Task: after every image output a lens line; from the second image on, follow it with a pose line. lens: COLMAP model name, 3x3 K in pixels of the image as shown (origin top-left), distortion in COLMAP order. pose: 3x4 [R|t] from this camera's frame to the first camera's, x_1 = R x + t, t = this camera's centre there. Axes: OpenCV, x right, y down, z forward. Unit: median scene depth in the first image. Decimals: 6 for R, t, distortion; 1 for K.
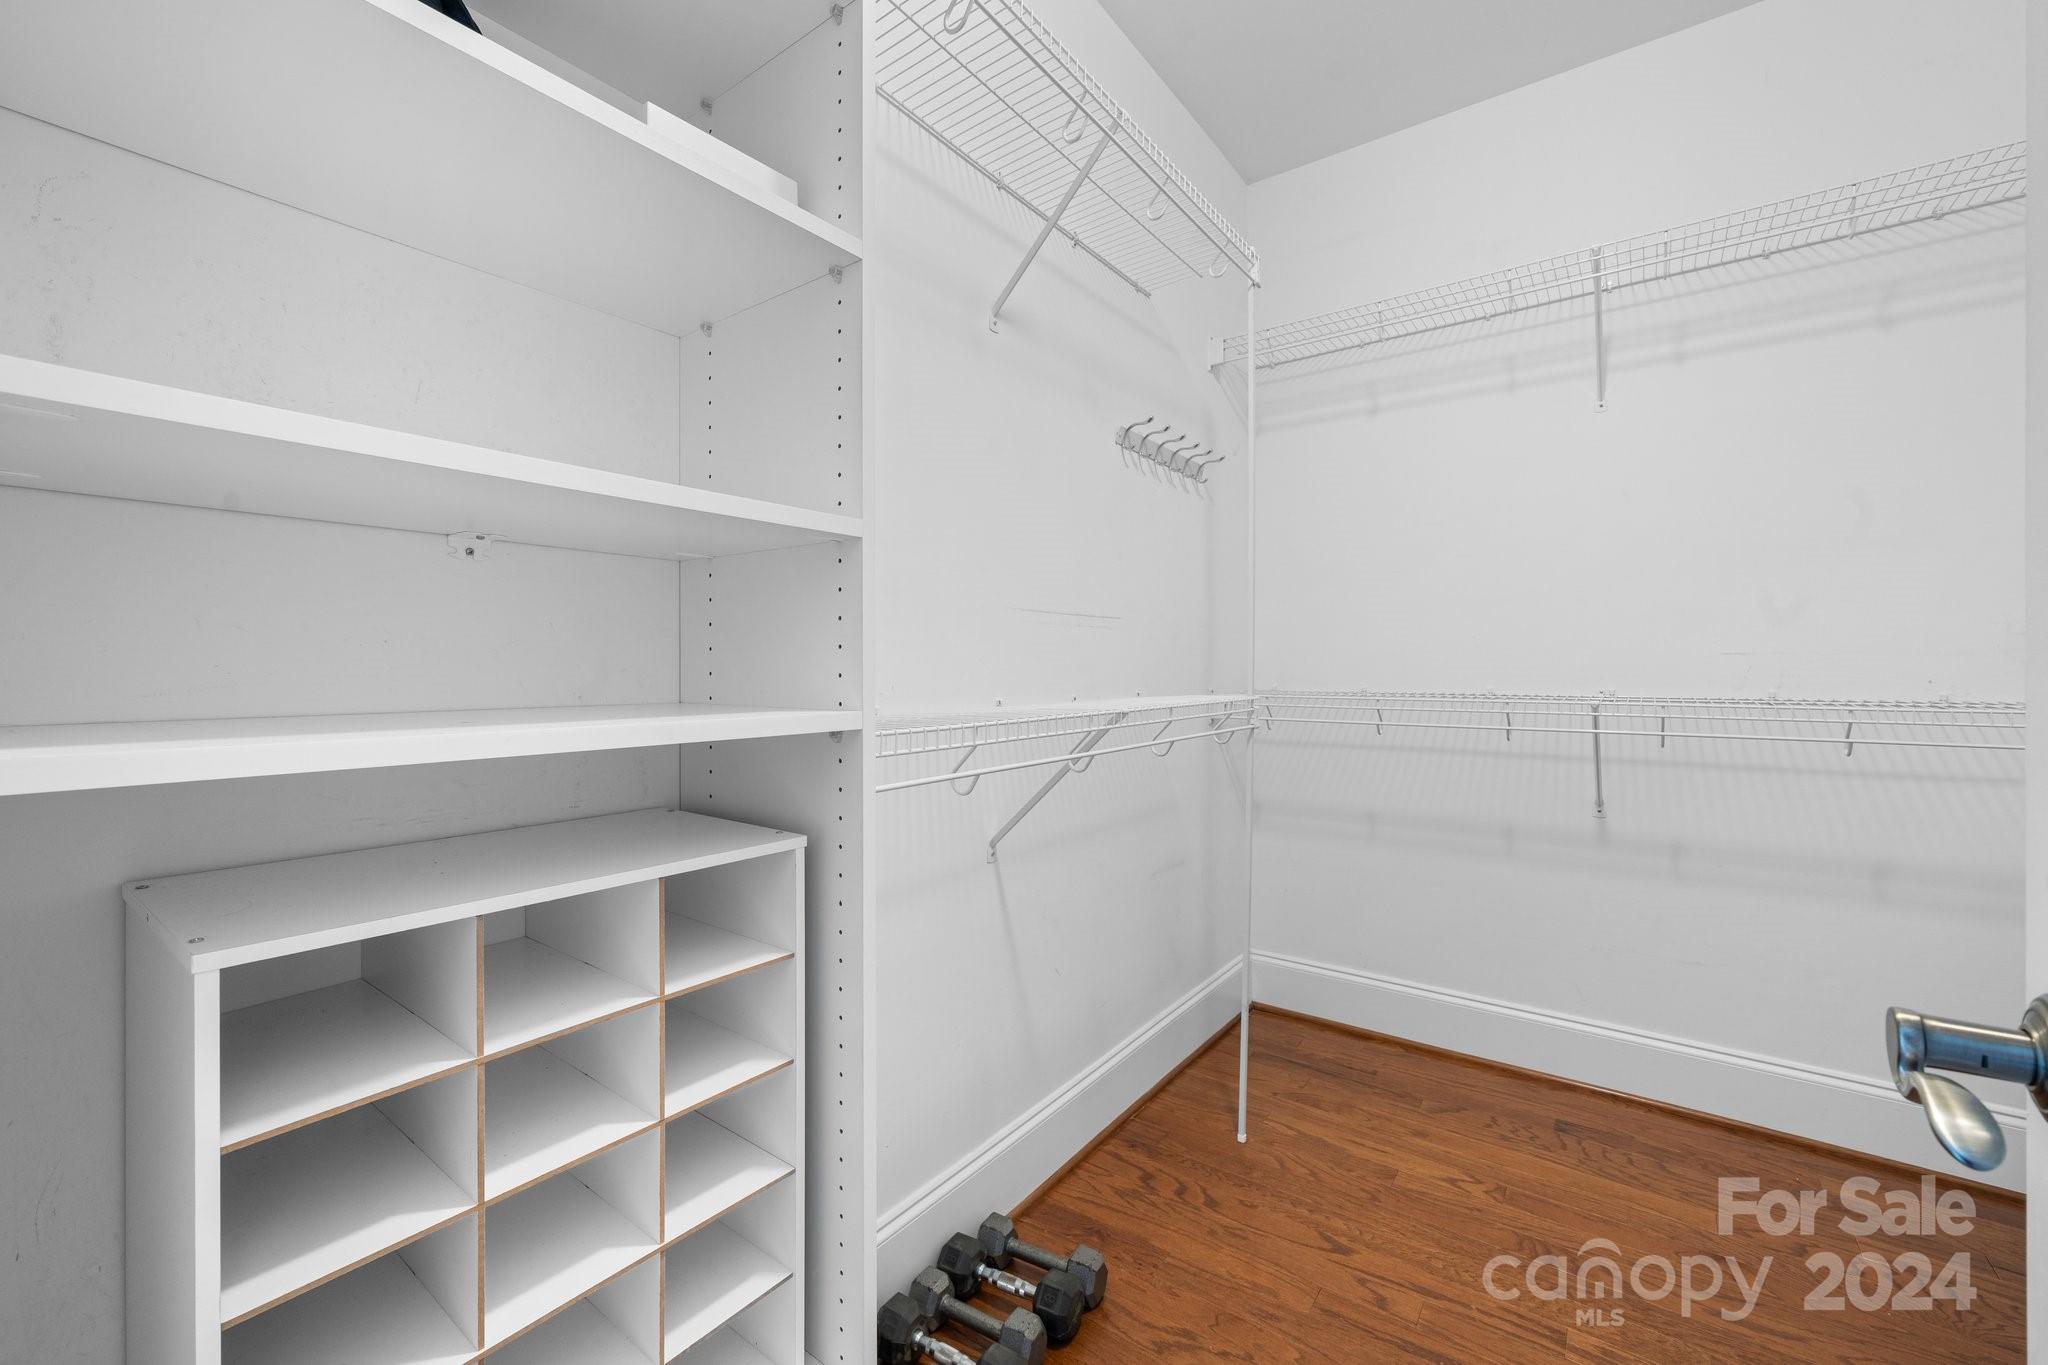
lens RADIAL K [[830.3, 0, 1024.0], [0, 830.3, 682.5], [0, 0, 1]] dist [-0.000777, -0.000221]
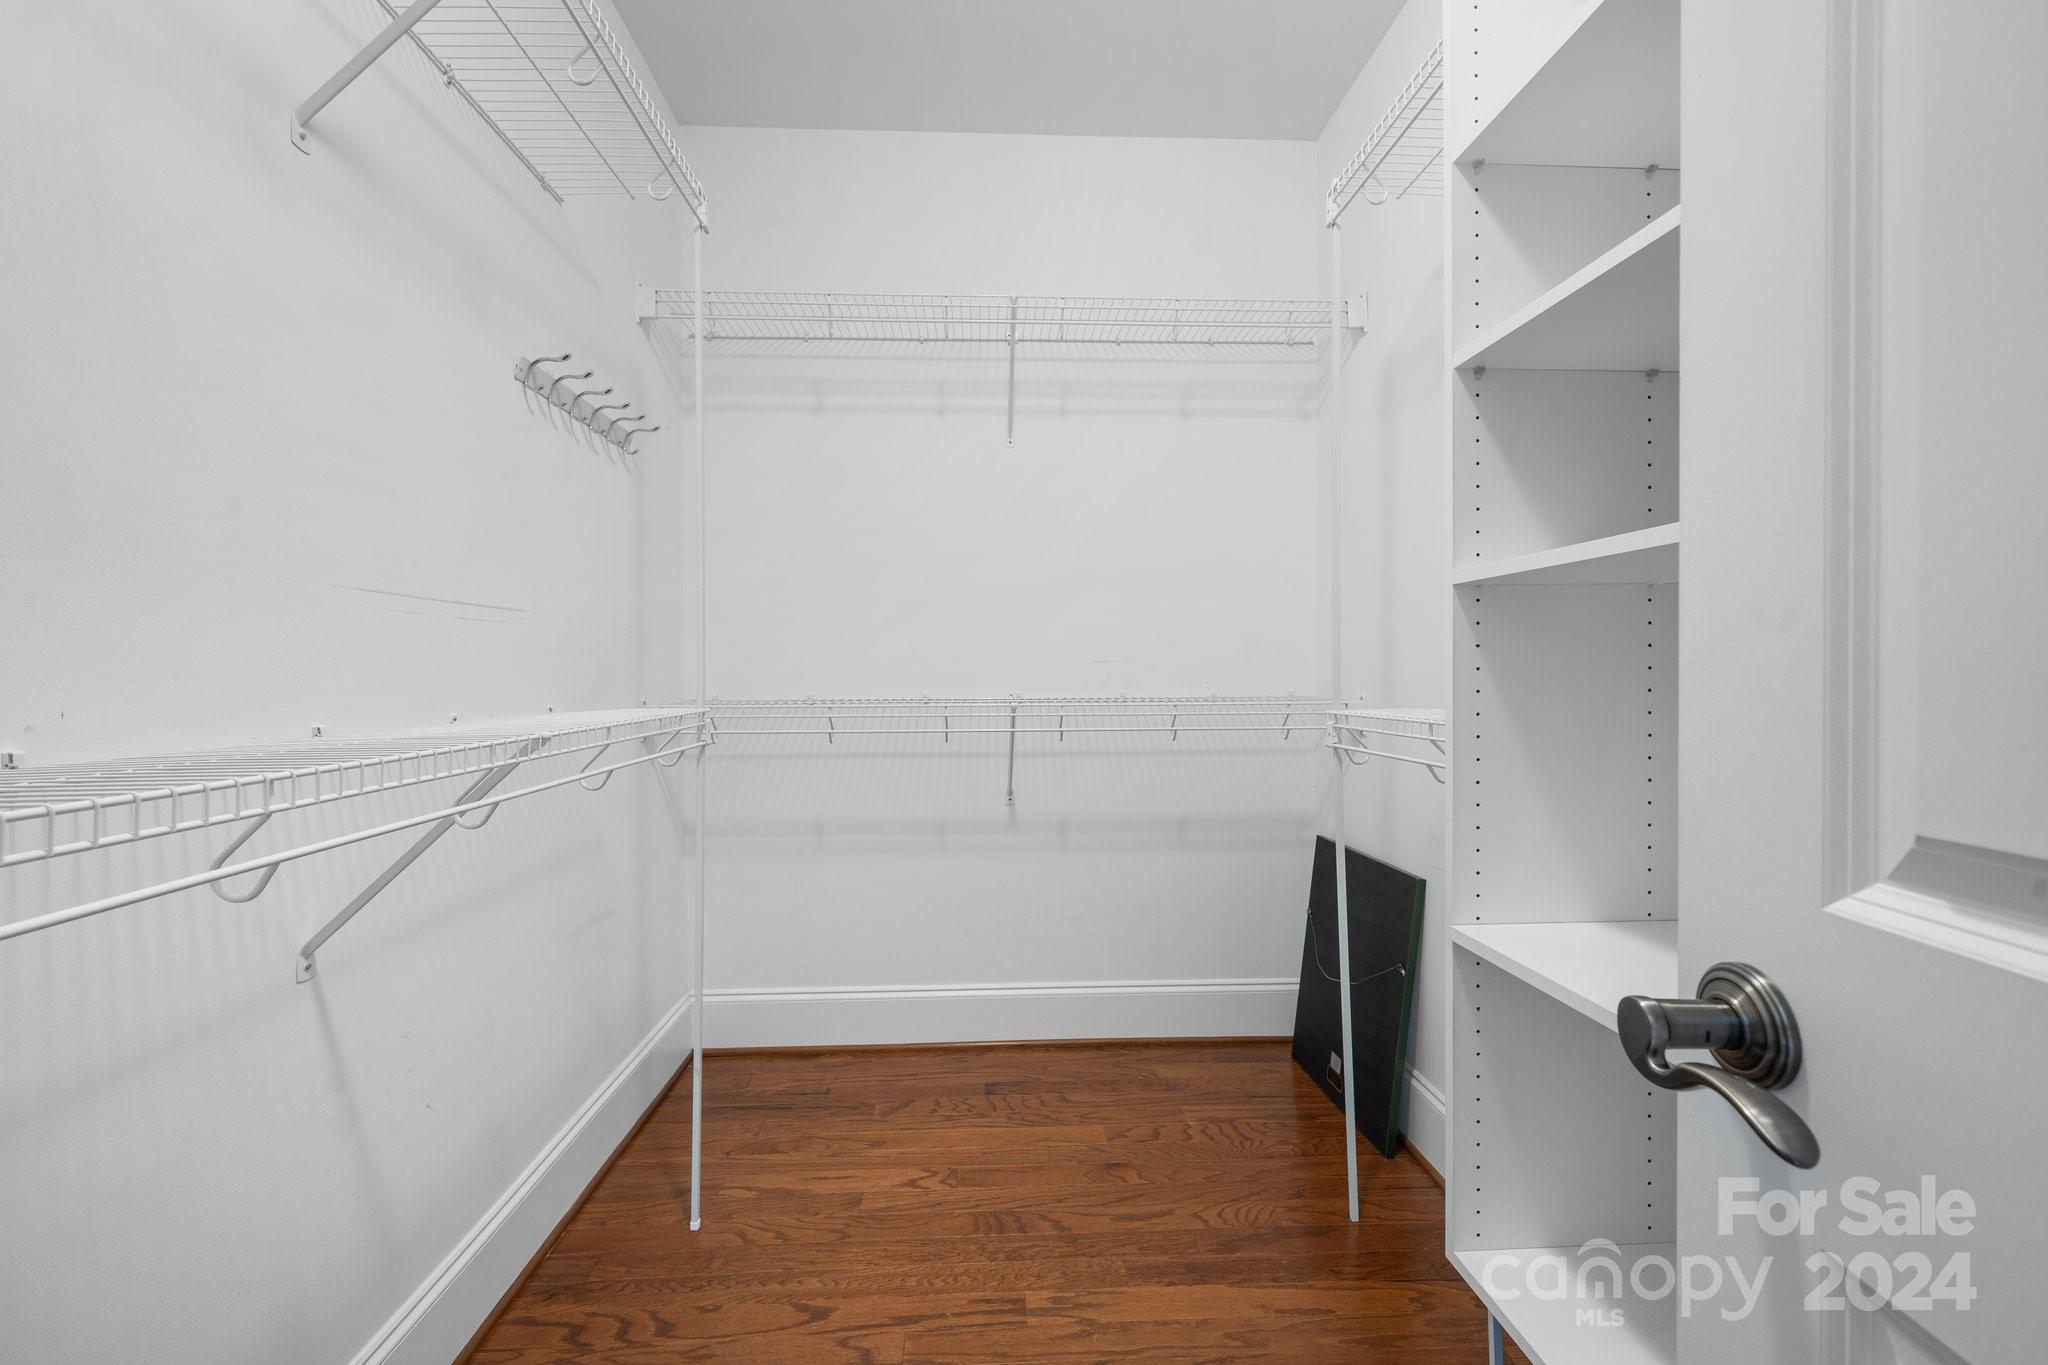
lens RADIAL K [[830.3, 0, 1024.0], [0, 830.3, 682.5], [0, 0, 1]] dist [-0.000777, -0.000221]
pose [[0.777213, -0.010337, 0.629152, -0.006545], [0.015253, 0.999881, -0.002416, -0.002649], [-0.629052, 0.011474, 0.777278, 0.118927]]
